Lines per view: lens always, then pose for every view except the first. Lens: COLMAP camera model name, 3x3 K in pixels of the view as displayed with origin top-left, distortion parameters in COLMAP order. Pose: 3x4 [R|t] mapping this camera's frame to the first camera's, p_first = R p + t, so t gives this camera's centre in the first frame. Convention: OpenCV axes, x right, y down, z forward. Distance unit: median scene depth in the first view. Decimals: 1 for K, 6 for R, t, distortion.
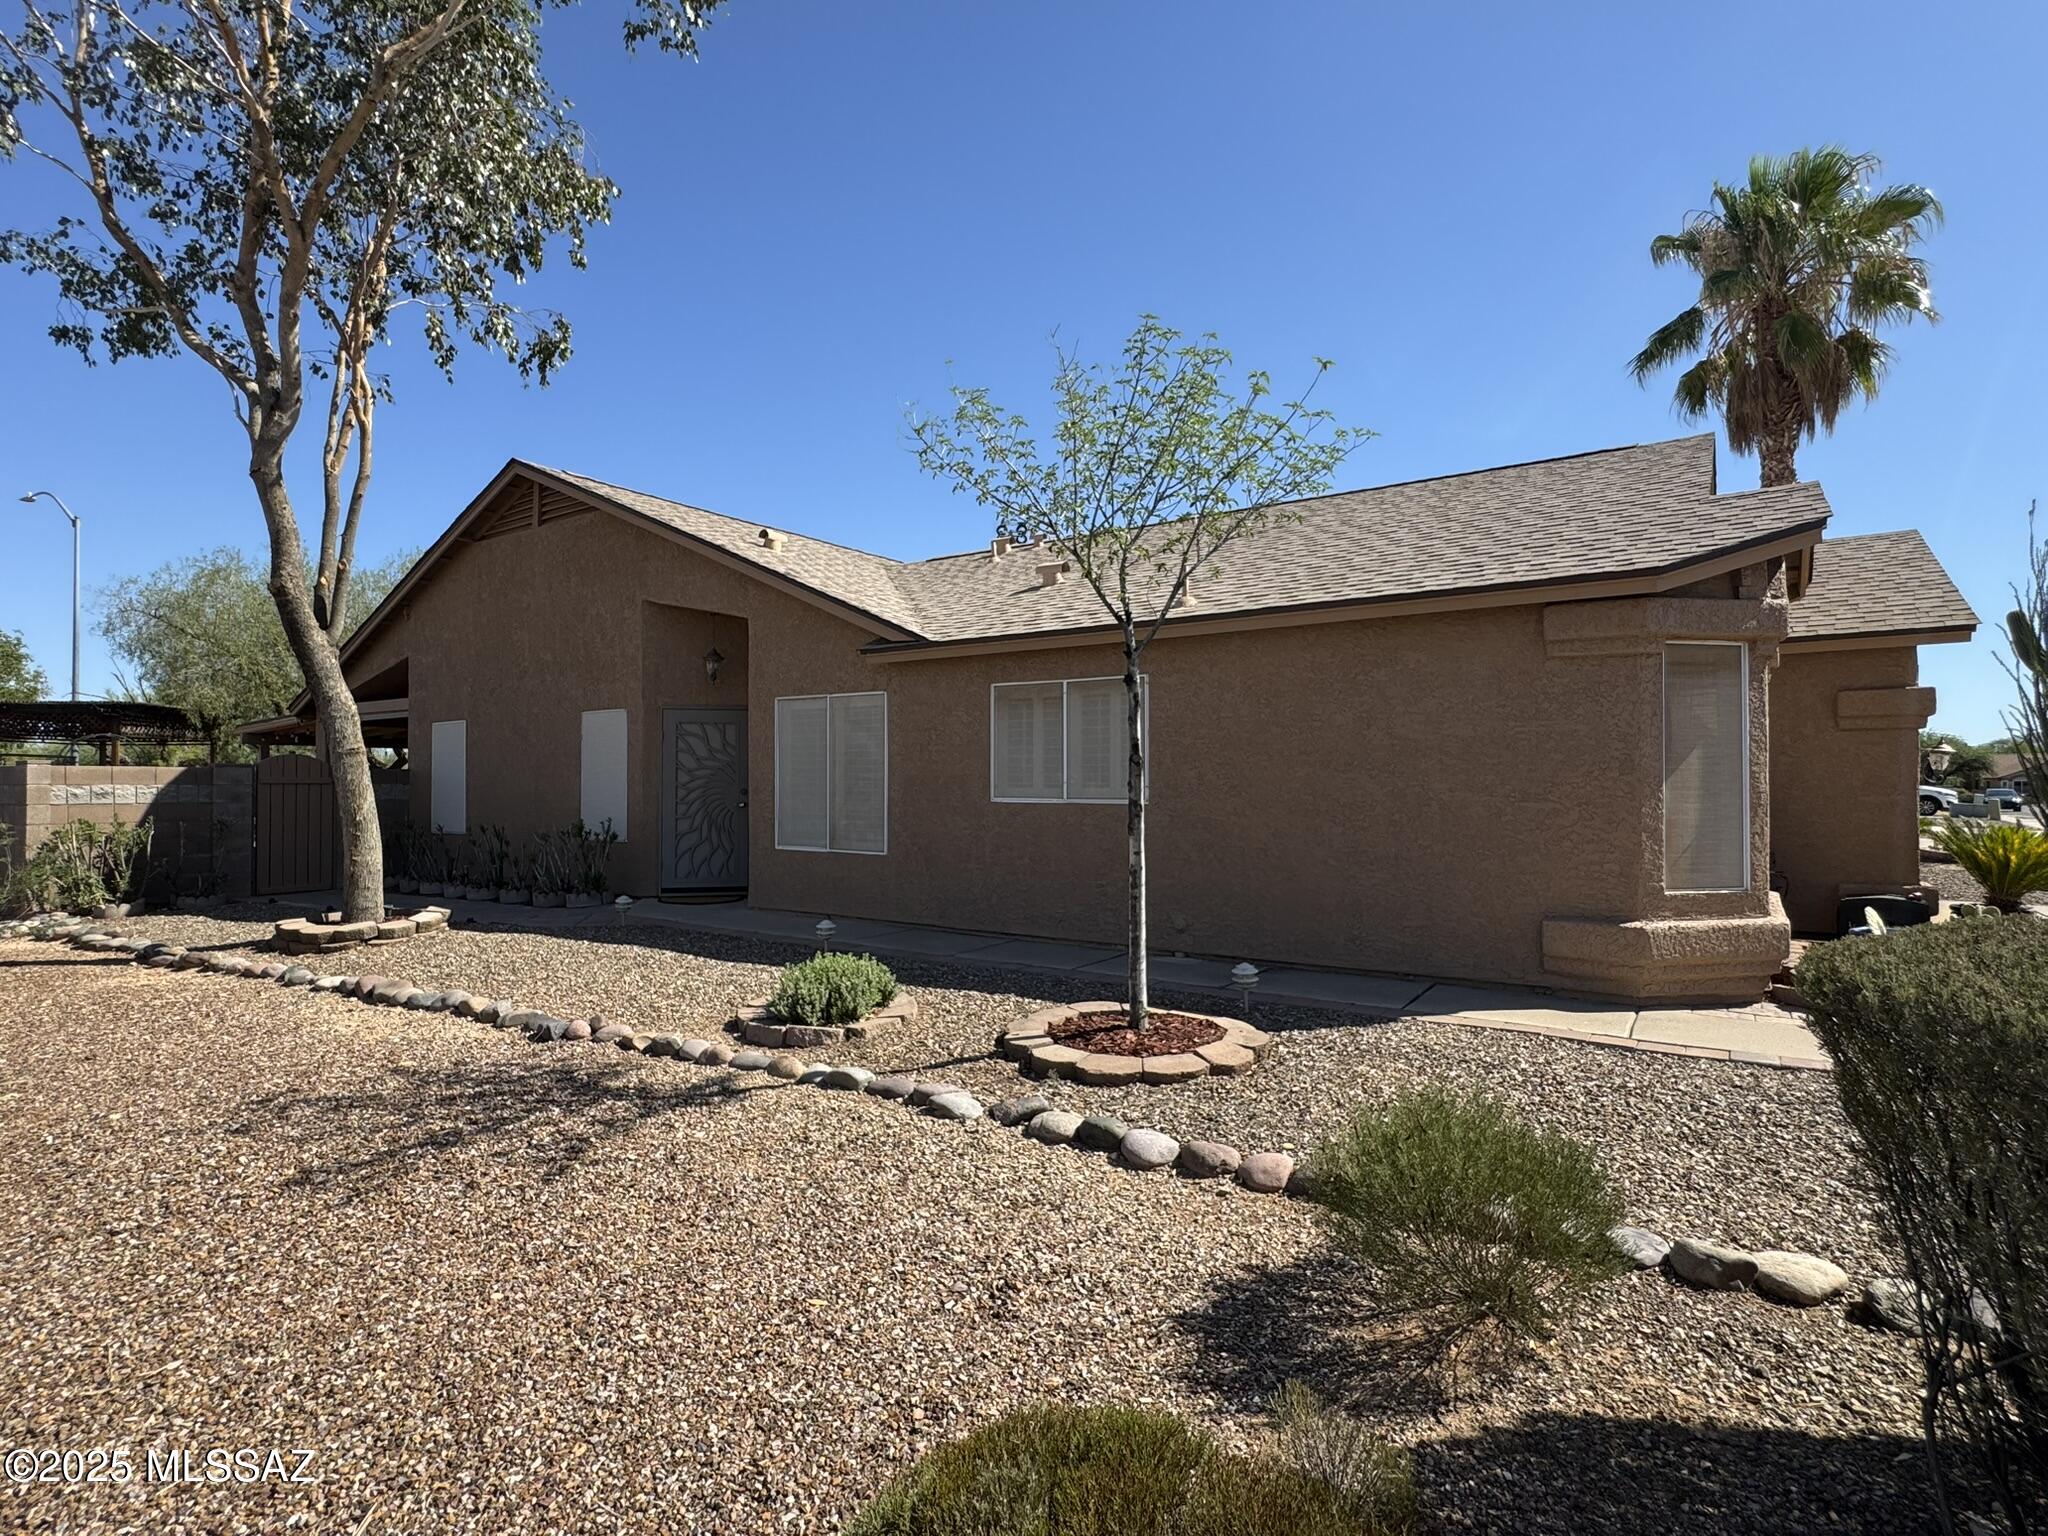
lens RADIAL K [[1027.0, 0, 1023.3], [0, 1027.0, 776.9], [0, 0, 1]] dist [-0.016491, 0.001361]
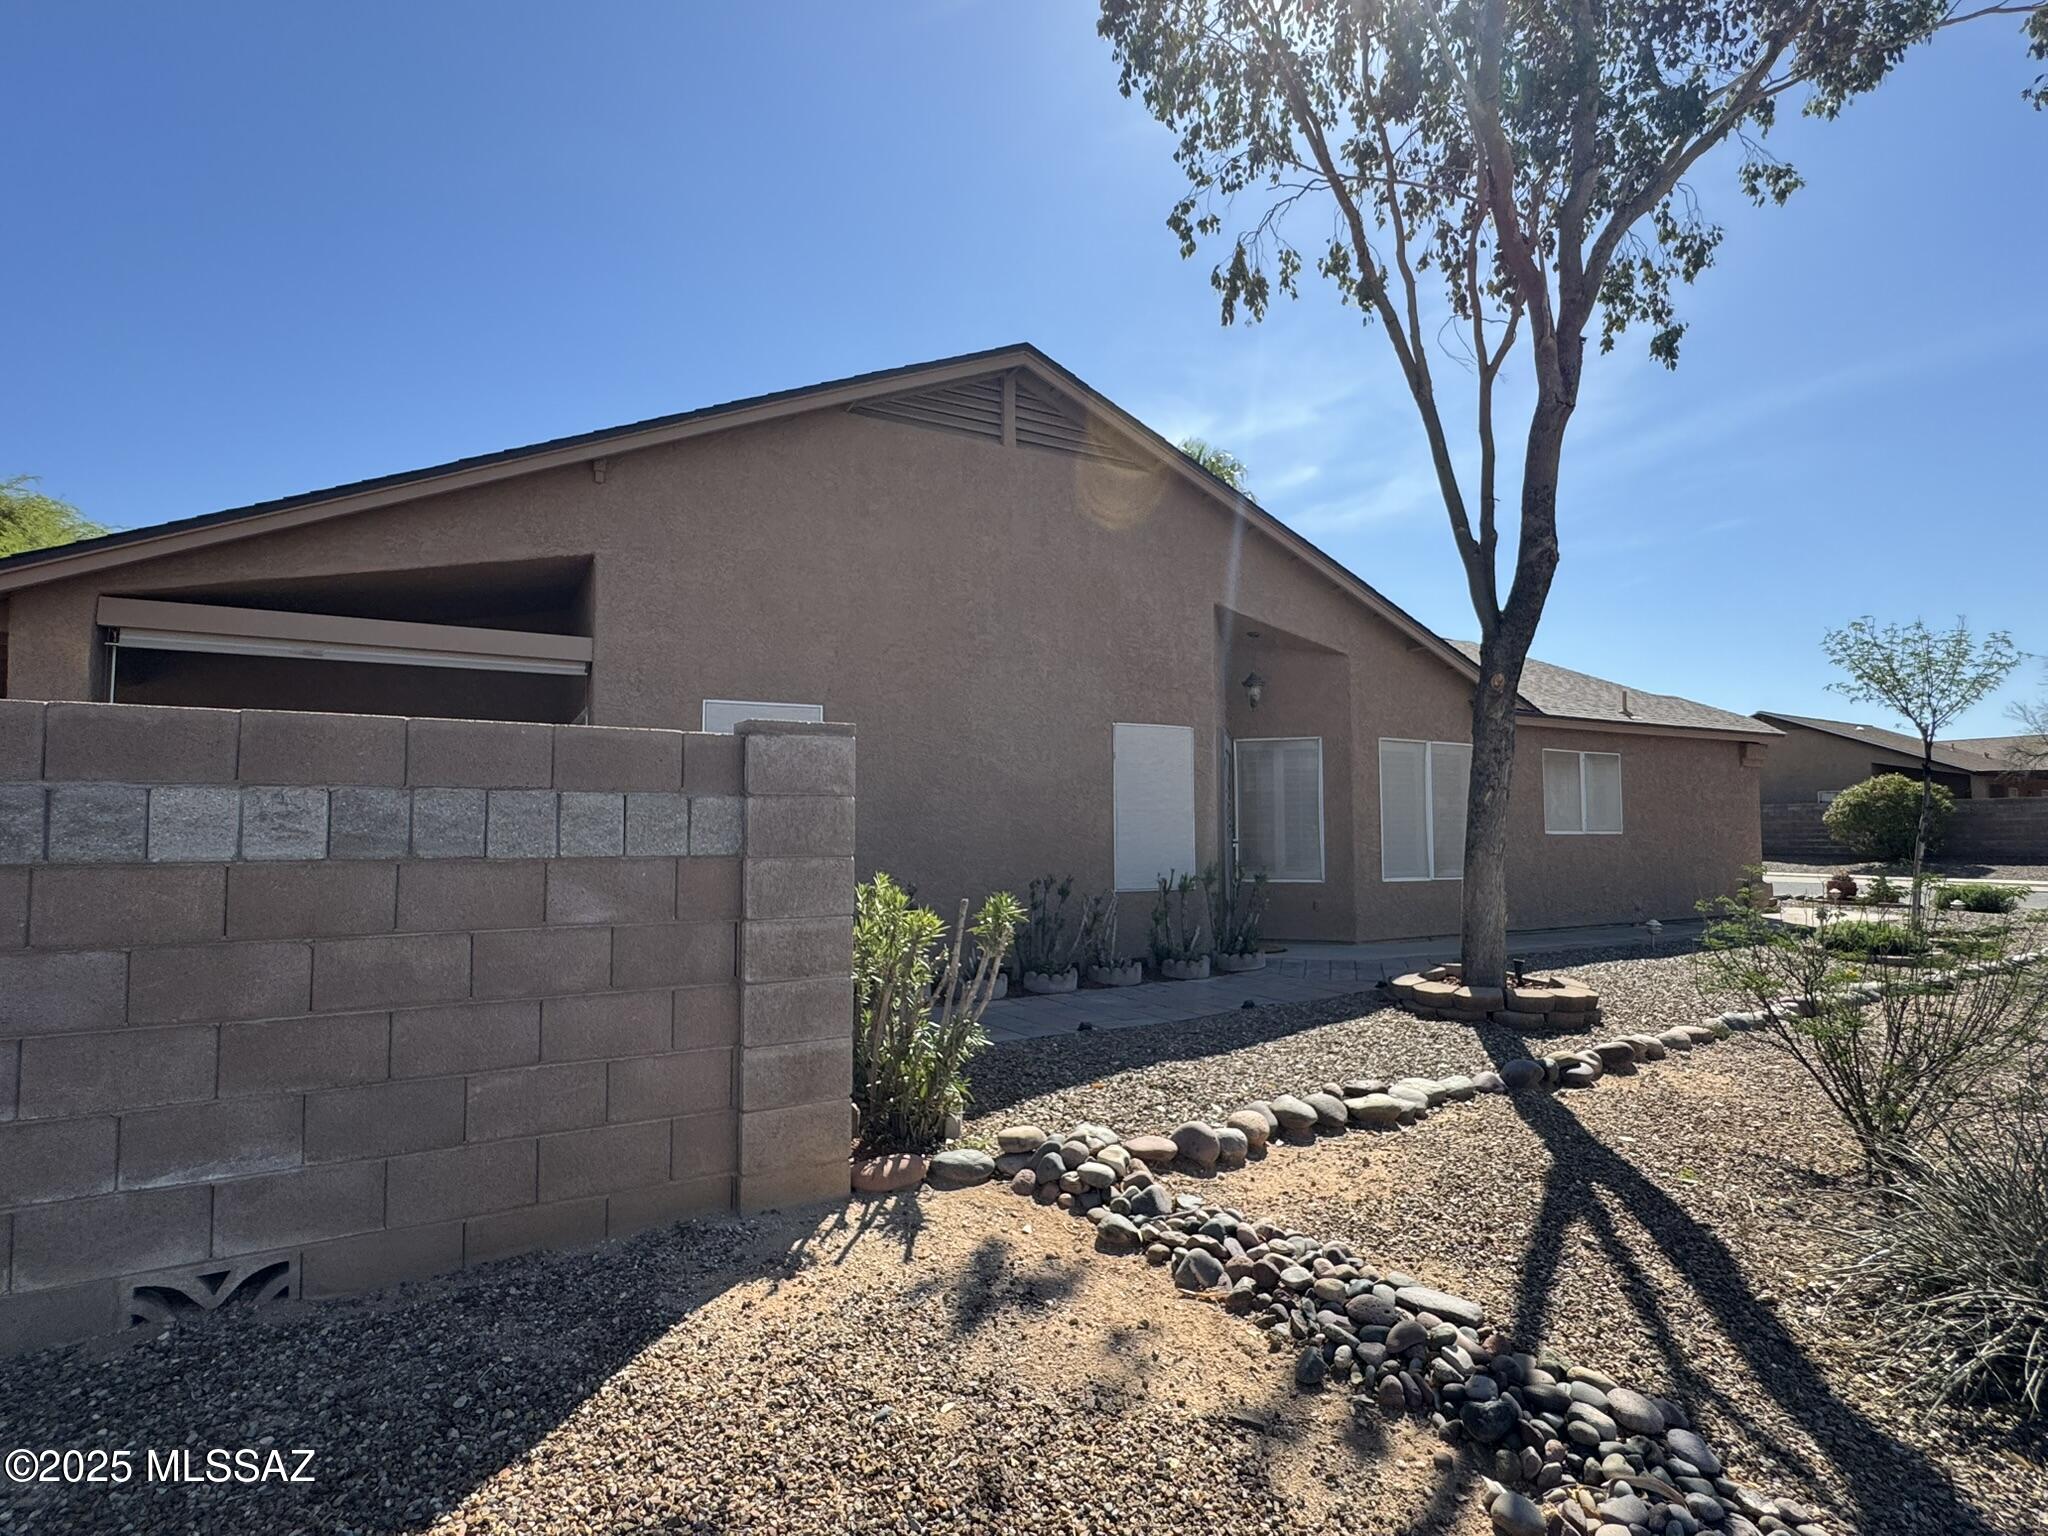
lens RADIAL K [[1027.0, 0, 1023.7], [0, 1027.0, 764.2], [0, 0, 1]] dist [-0.016491, 0.001361]
pose [[0.459562, 0.050163, 0.886728, -1.187164], [-0.012716, 0.998673, -0.049905, 0.006457], [-0.888055, 0.011658, 0.459590, 0.743963]]
